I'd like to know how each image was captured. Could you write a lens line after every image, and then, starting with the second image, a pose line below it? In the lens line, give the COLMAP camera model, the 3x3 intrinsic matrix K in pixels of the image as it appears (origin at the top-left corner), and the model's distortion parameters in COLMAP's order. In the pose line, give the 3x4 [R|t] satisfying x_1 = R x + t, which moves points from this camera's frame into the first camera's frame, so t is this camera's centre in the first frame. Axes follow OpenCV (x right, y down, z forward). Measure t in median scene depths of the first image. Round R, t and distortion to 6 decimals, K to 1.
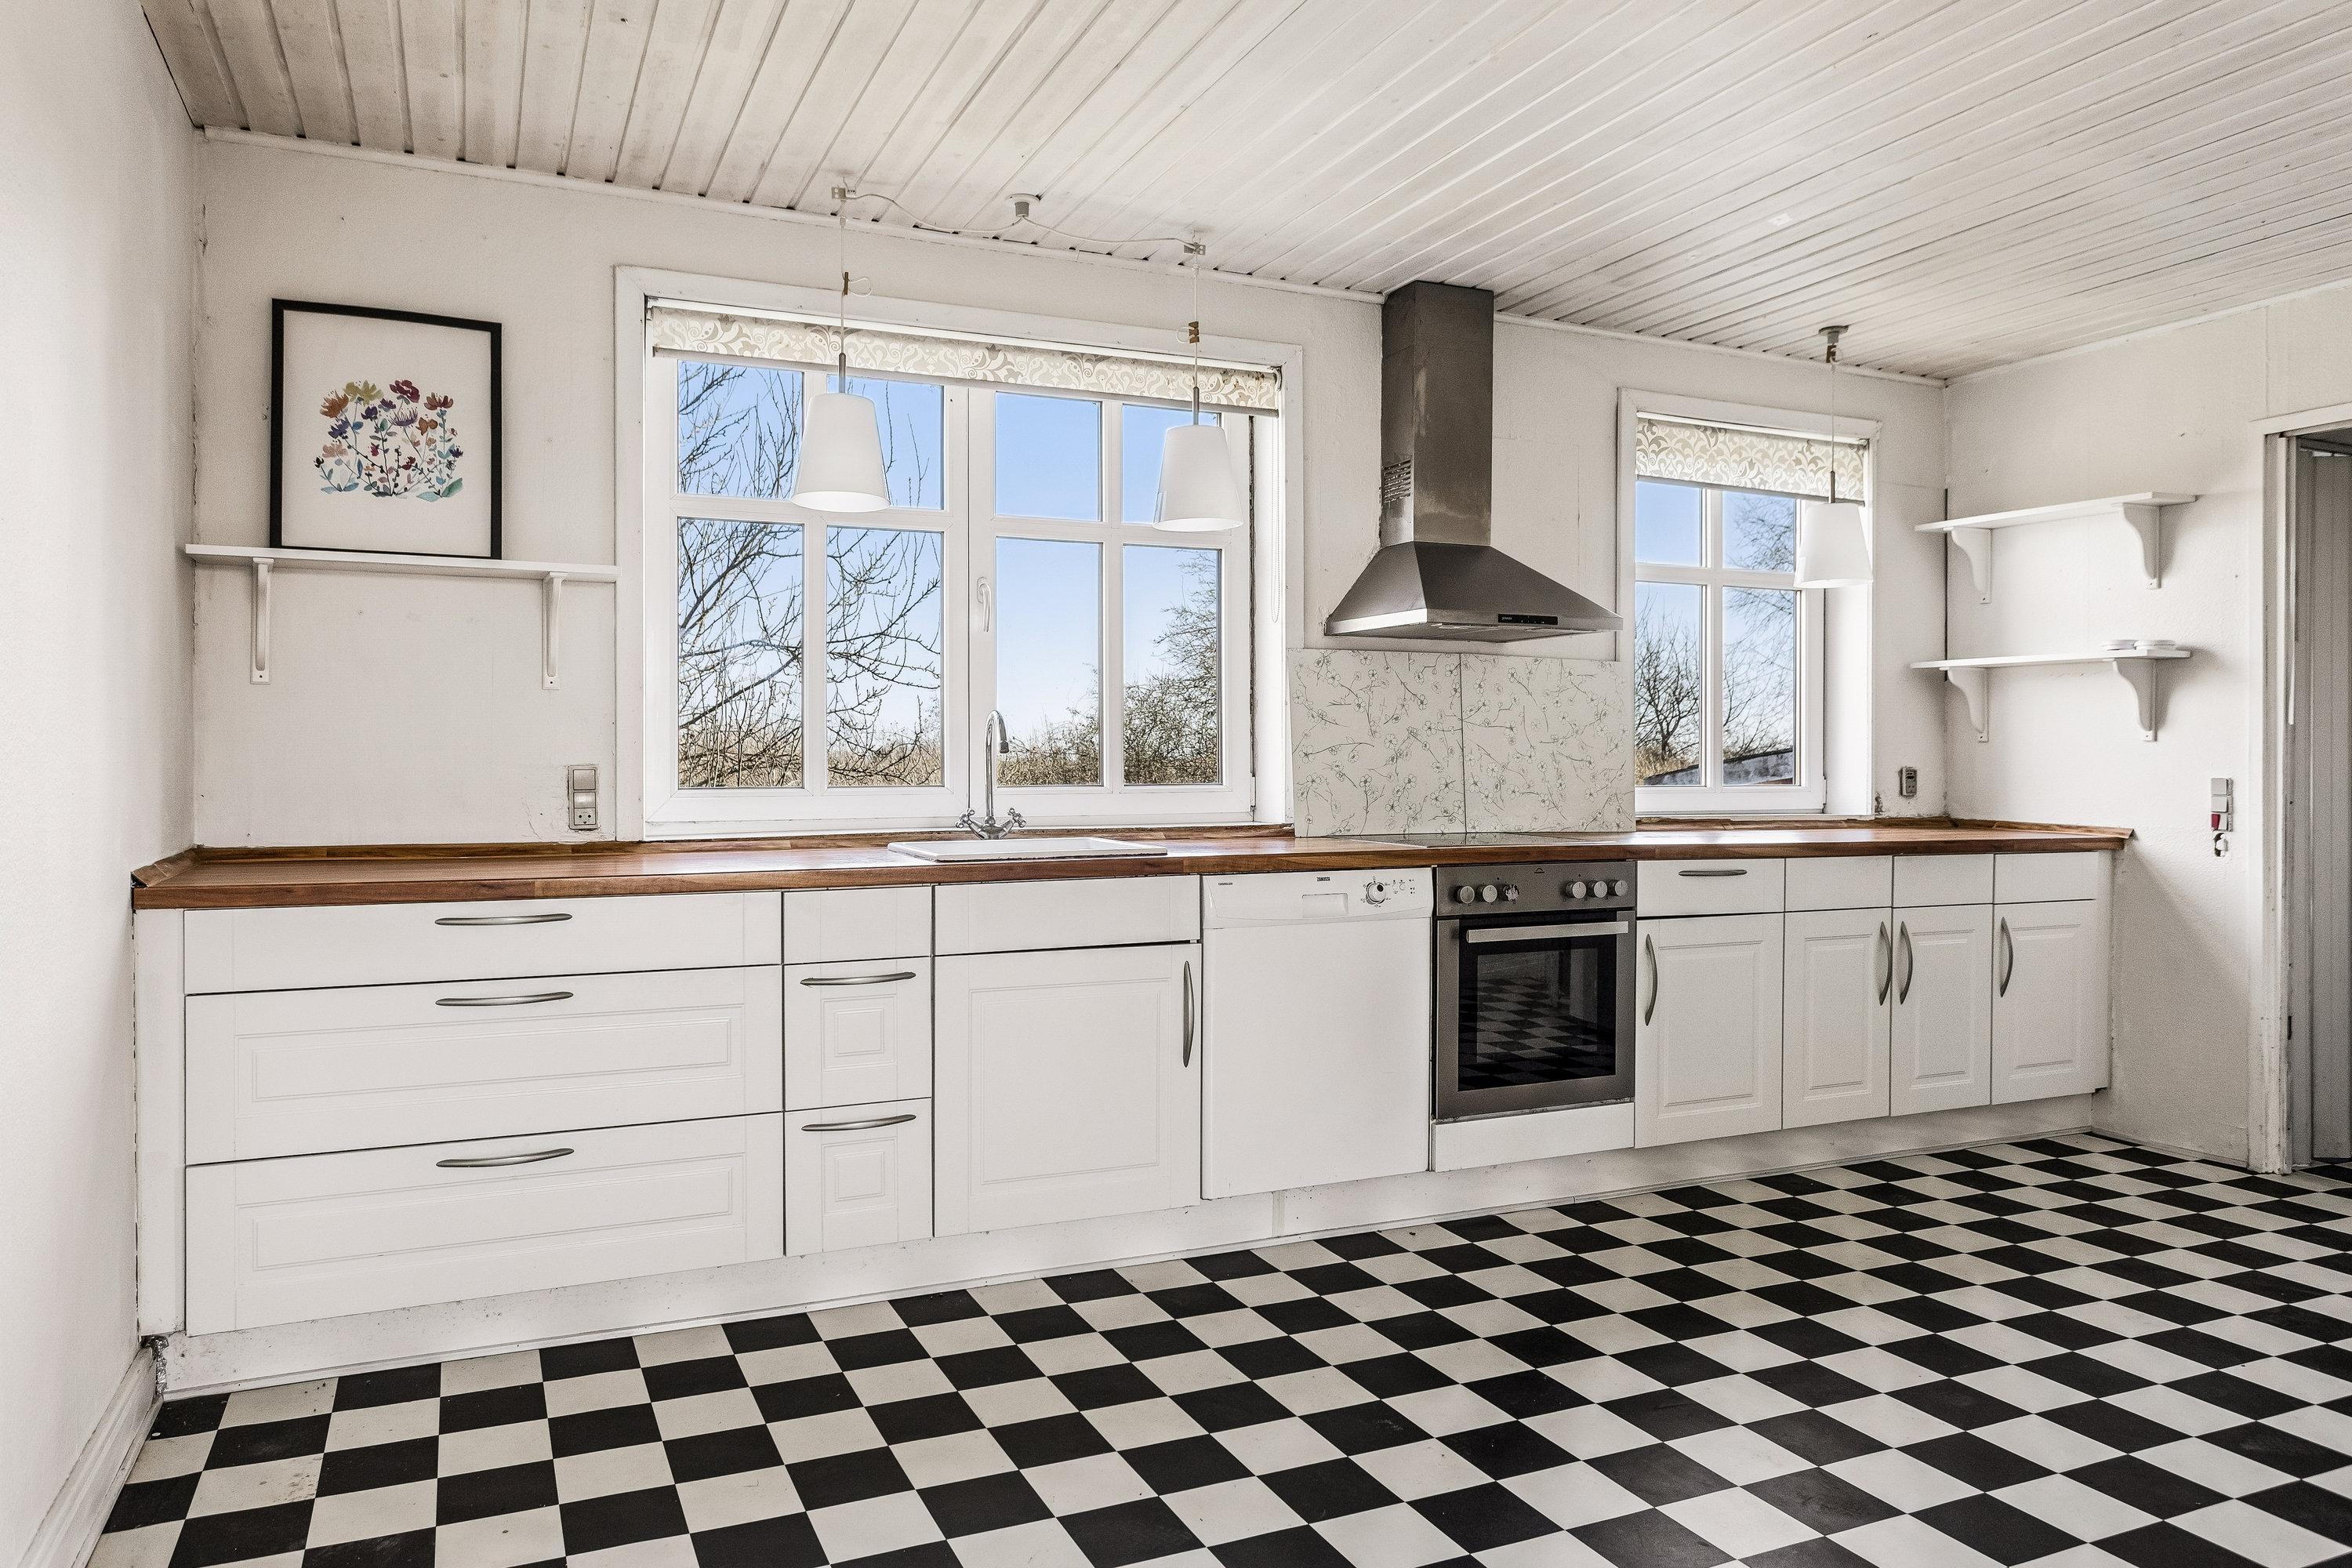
lens RADIAL K [[1570.5, 0, 1176.0], [0, 1570.5, 784.0], [0, 0, 1]] dist [-0.000261, 0.000771]
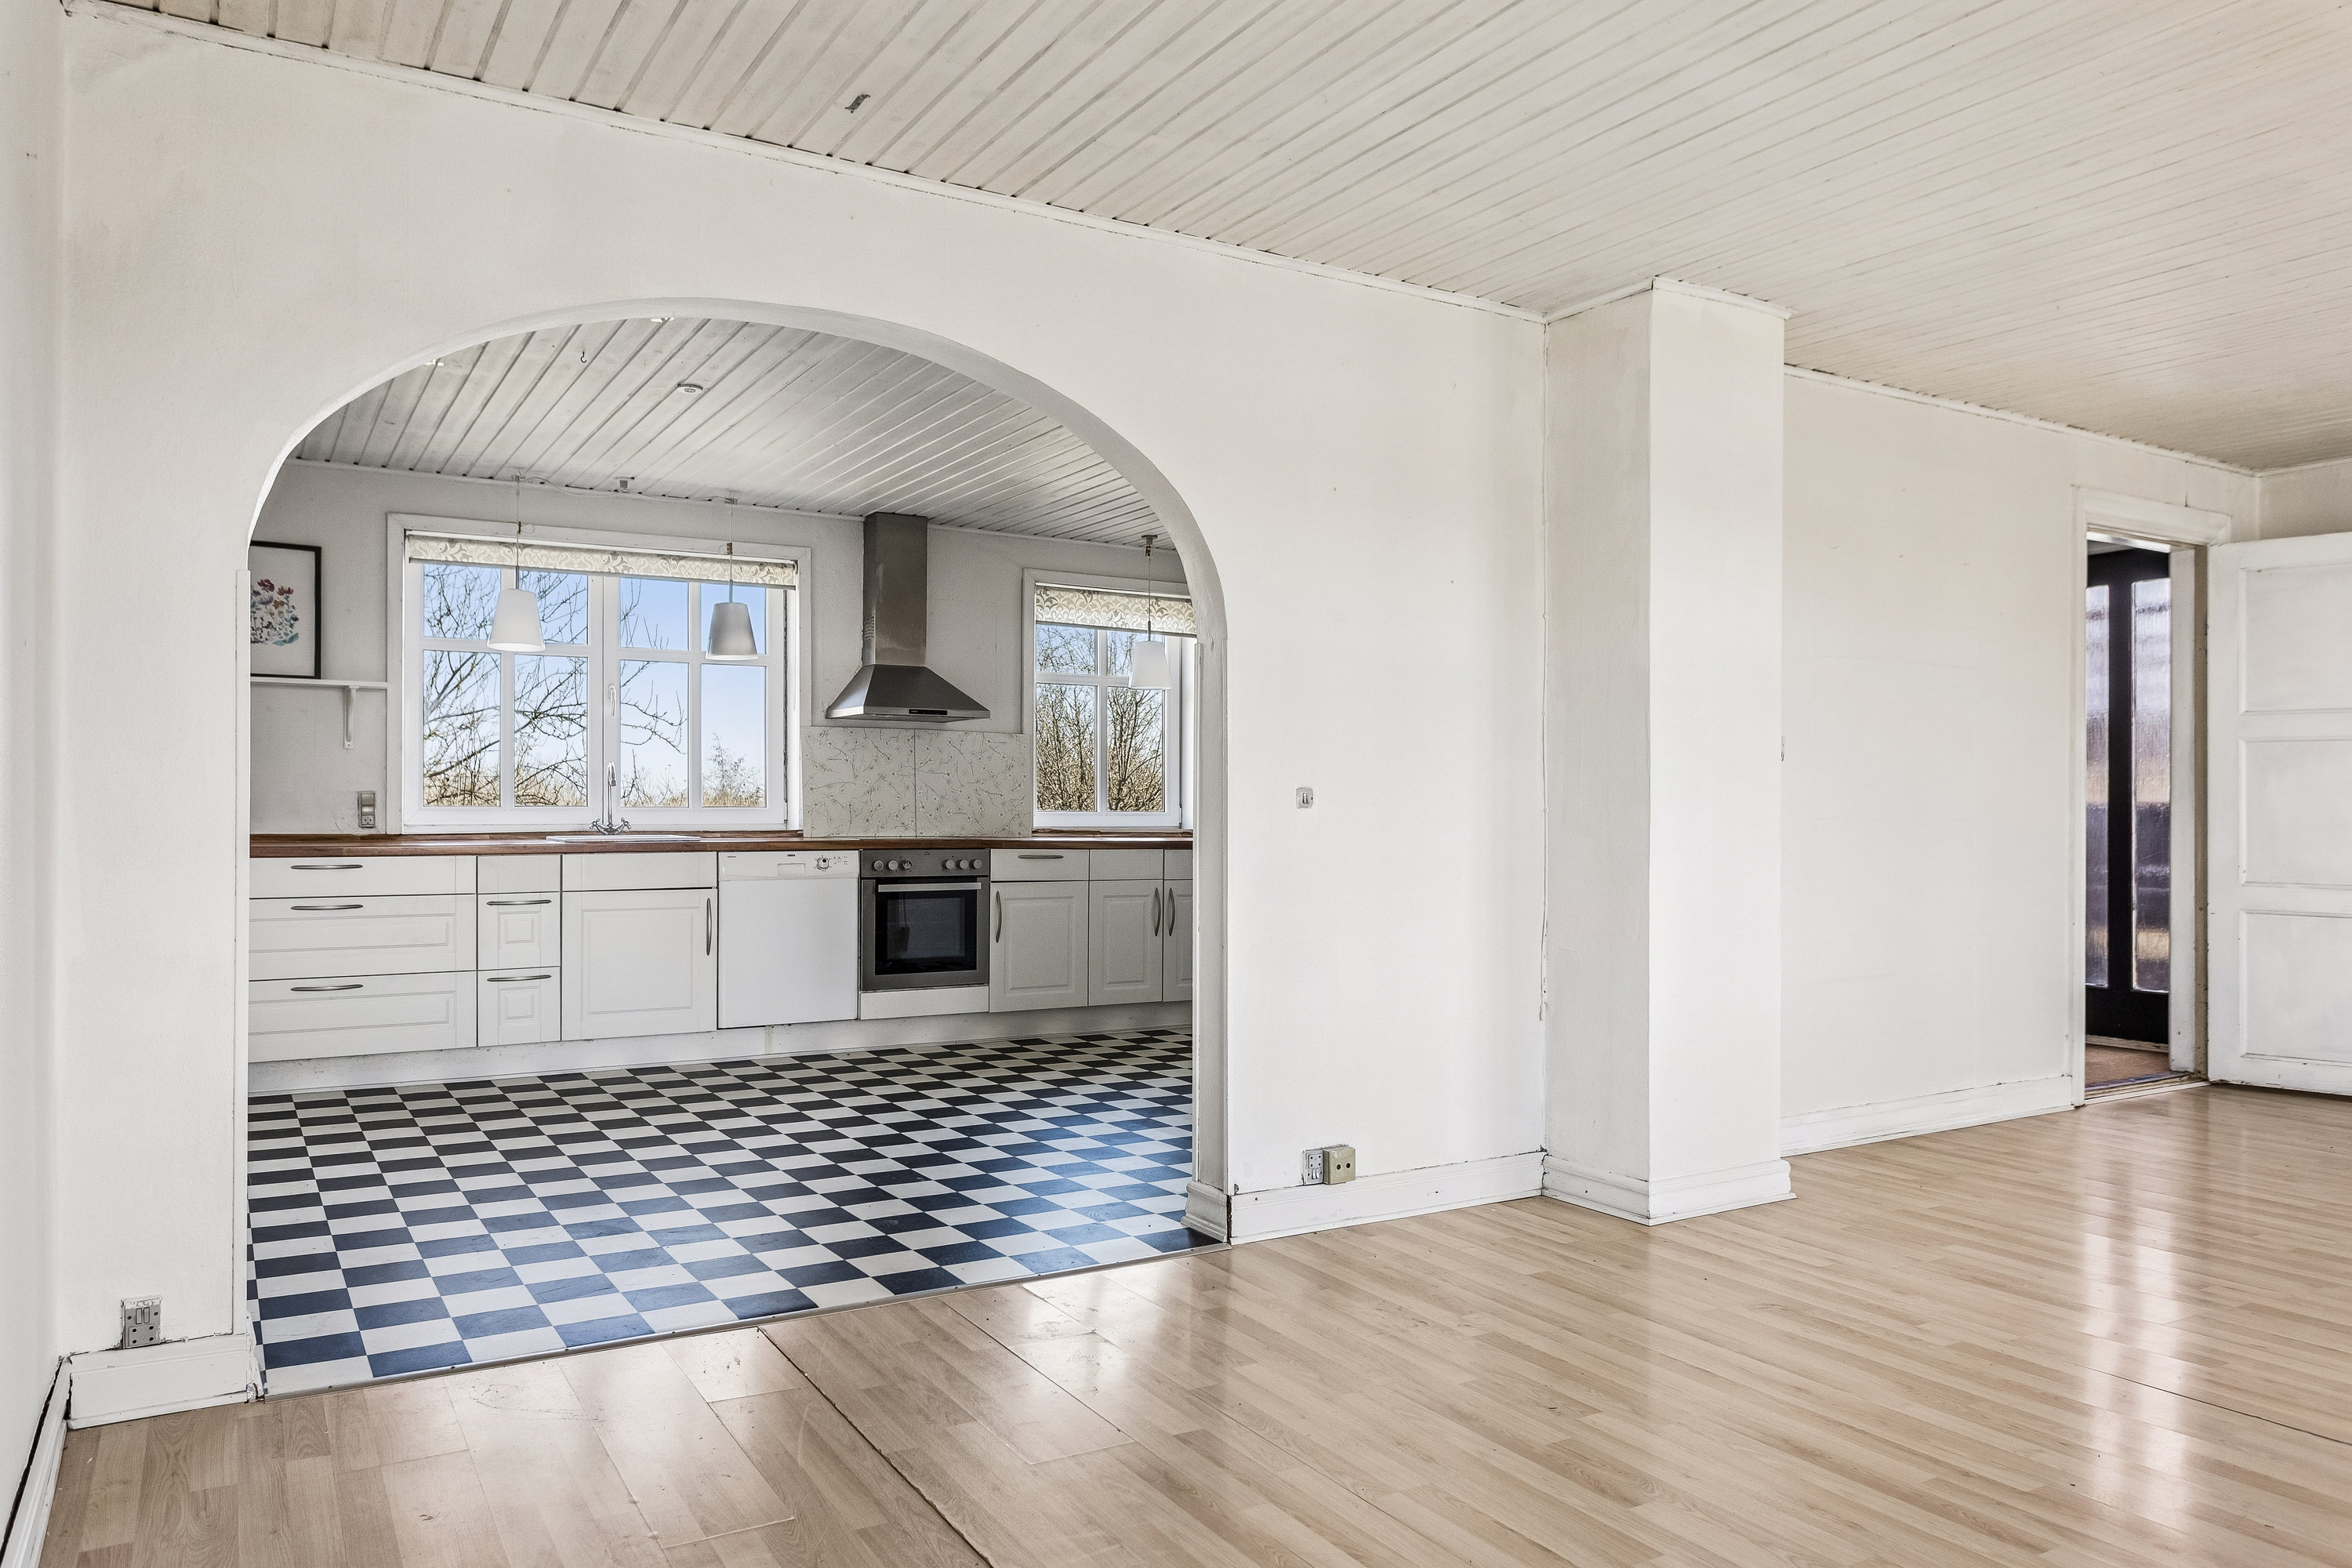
lens RADIAL K [[1635.8, 0, 1168.7], [0, 1635.8, 816.7], [0, 0, 1]] dist [0.002530, 0.002575]
pose [[0.994356, 0.000915, 0.106089, 0.299583], [0.000610, 0.999897, -0.014341, 0.039449], [-0.106091, 0.014325, 0.994253, -0.855253]]
